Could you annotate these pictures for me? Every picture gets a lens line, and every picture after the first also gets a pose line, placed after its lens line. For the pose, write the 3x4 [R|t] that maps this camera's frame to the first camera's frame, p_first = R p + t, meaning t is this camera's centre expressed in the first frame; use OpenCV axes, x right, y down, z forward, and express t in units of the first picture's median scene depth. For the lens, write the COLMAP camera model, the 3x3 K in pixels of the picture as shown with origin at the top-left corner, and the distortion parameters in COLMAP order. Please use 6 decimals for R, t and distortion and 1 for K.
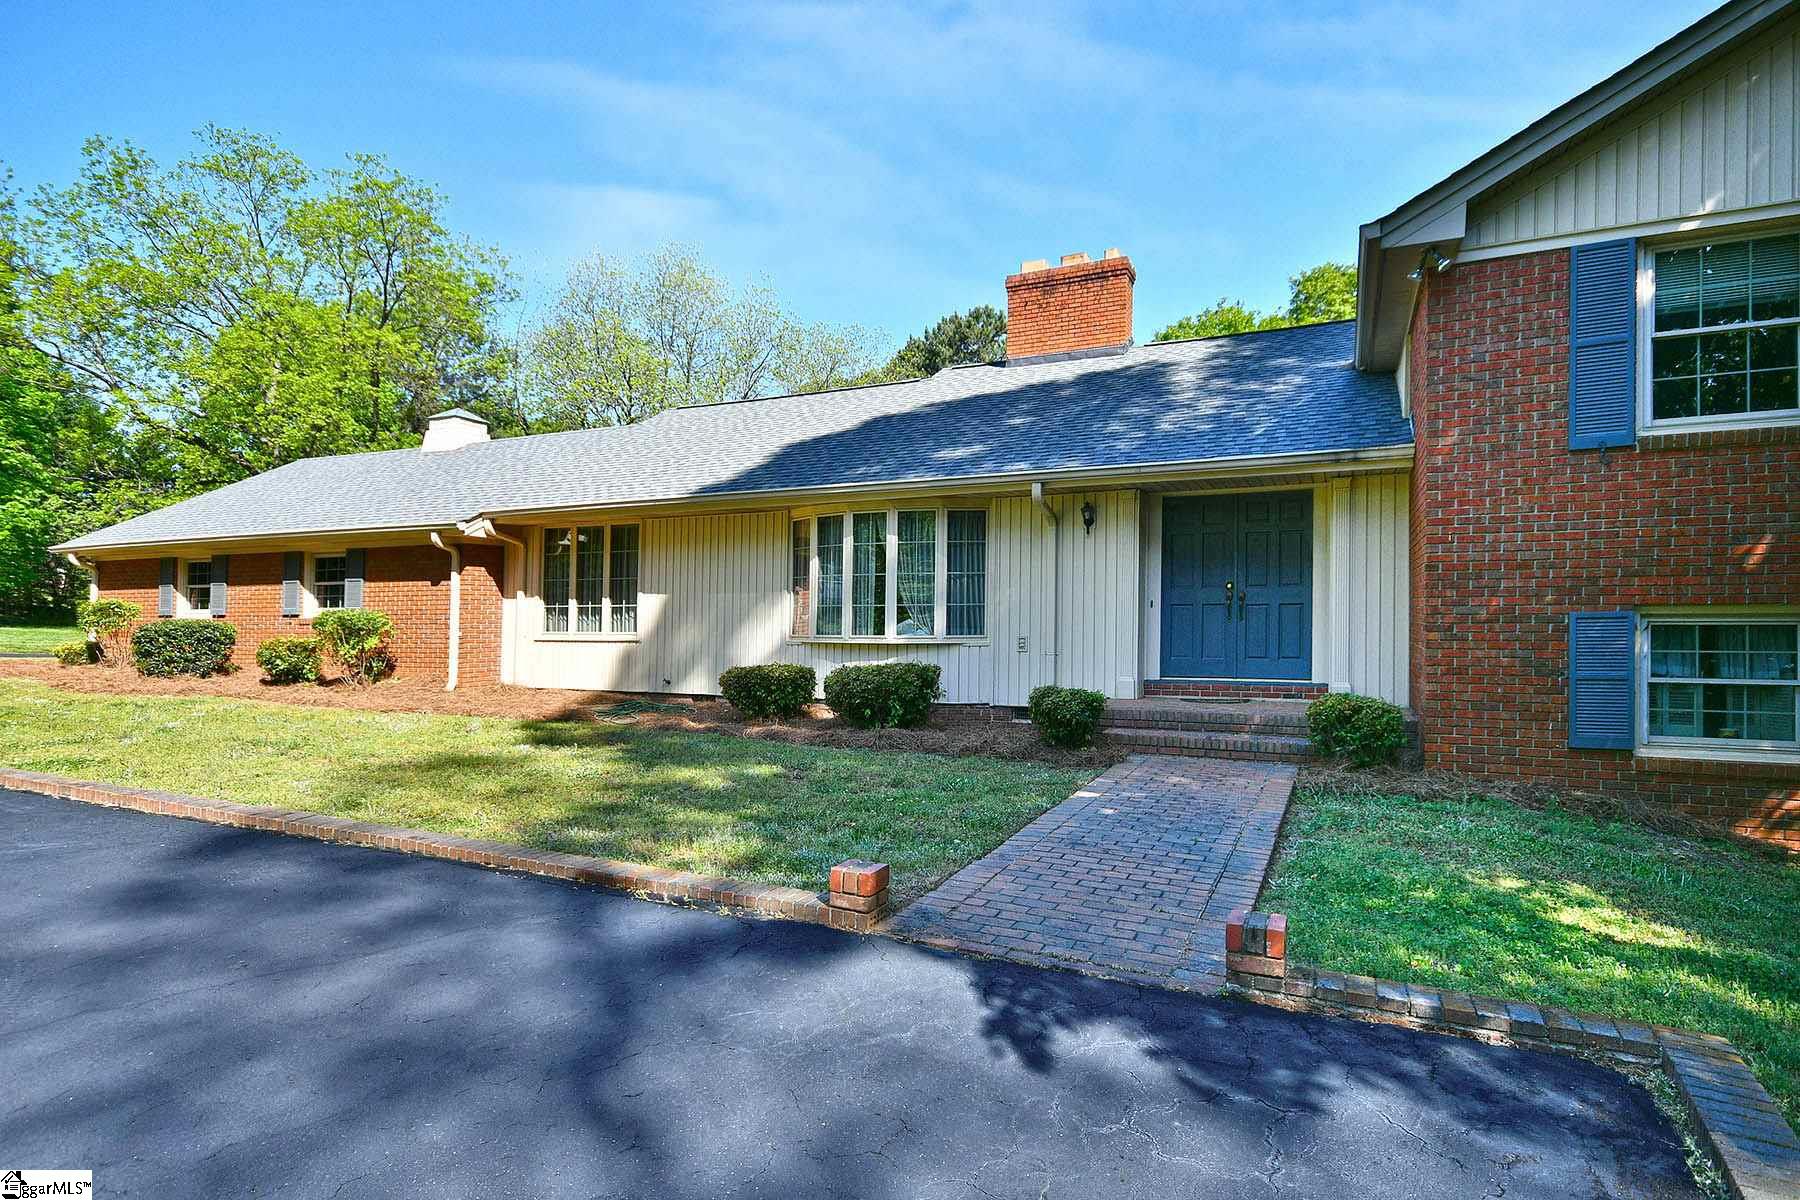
lens RADIAL K [[1038.0, 0, 900.0], [0, 1038.0, 591.5], [0, 0, 1]] dist [0.035392, 0.000399]
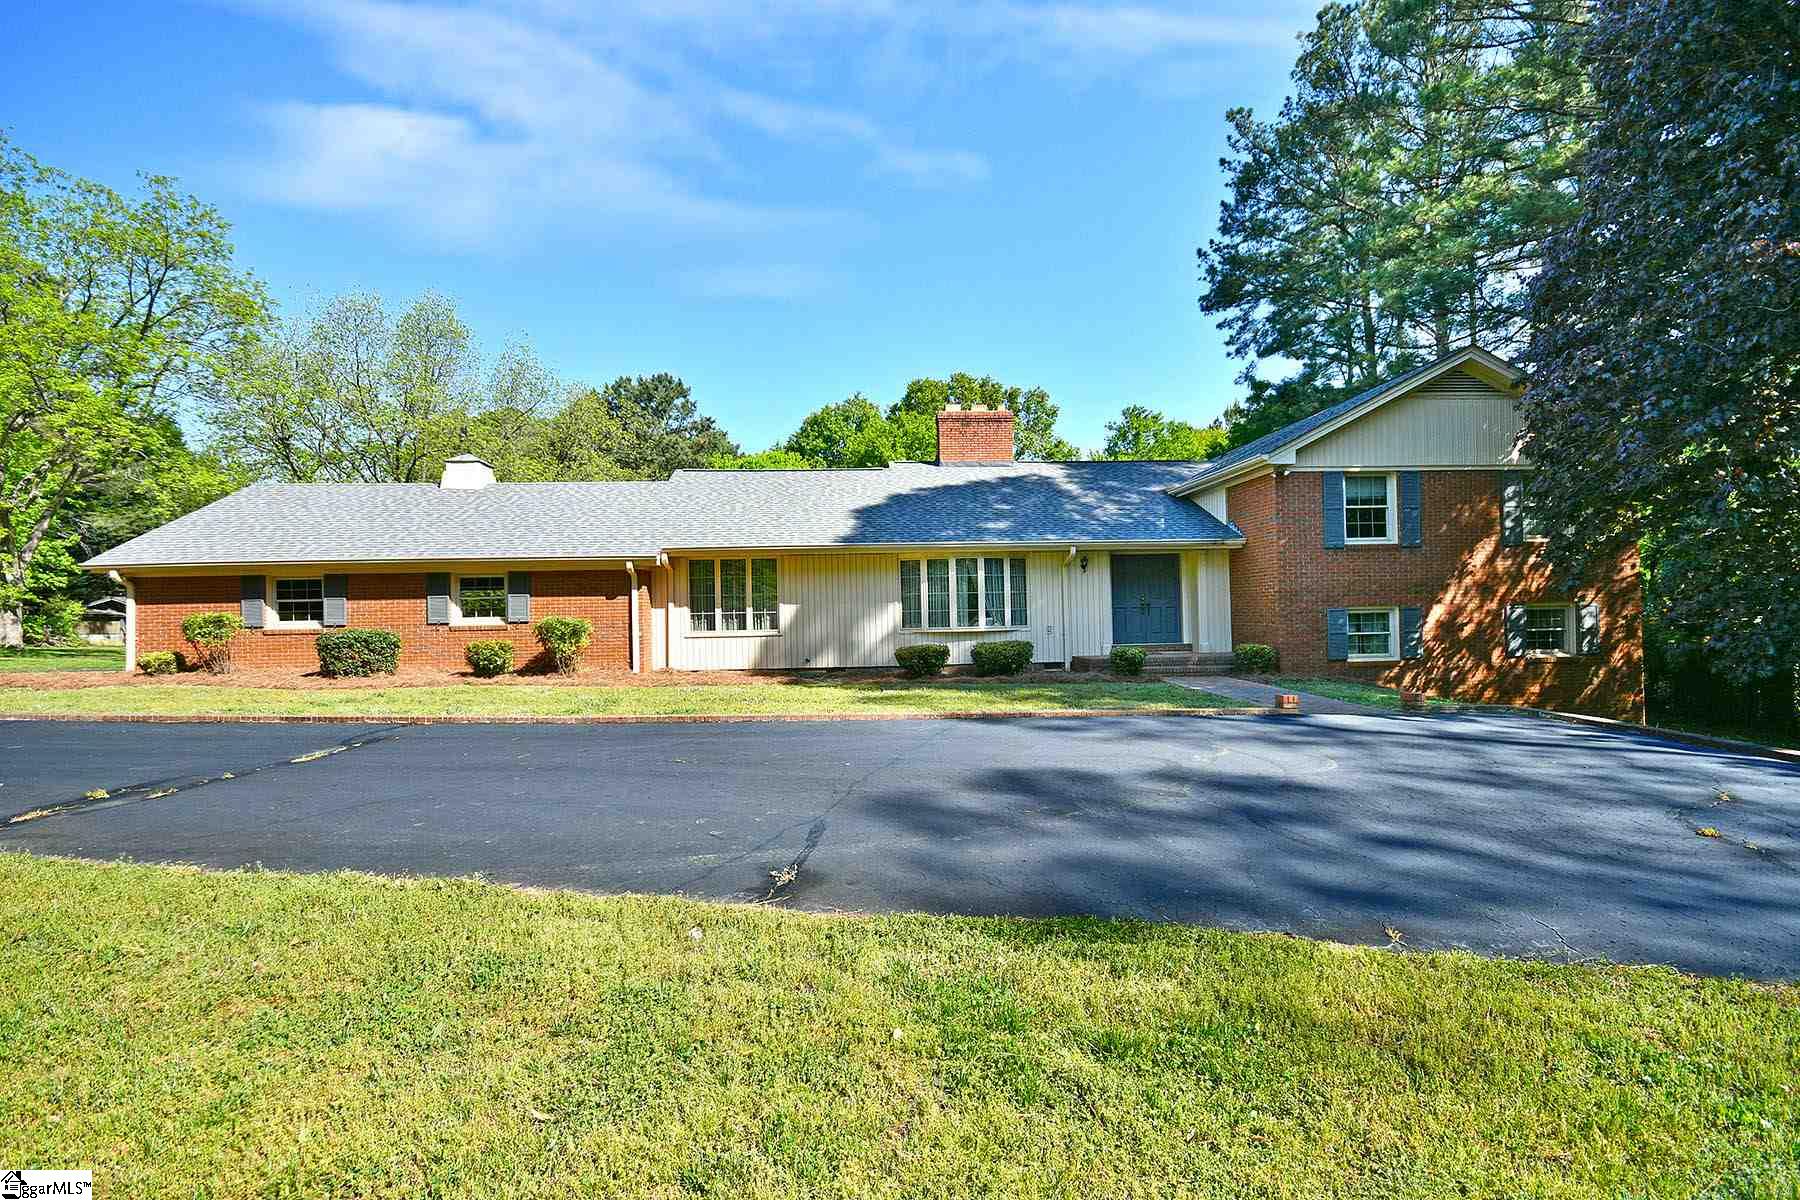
lens RADIAL K [[875.9, 0, 896.5], [0, 875.9, 587.7], [0, 0, 1]] dist [-0.001279, -0.001231]
pose [[0.881450, 0.003210, 0.472267, -0.776849], [0.003781, 0.999897, -0.013853, -0.004132], [-0.472262, 0.013996, 0.881347, -0.247558]]
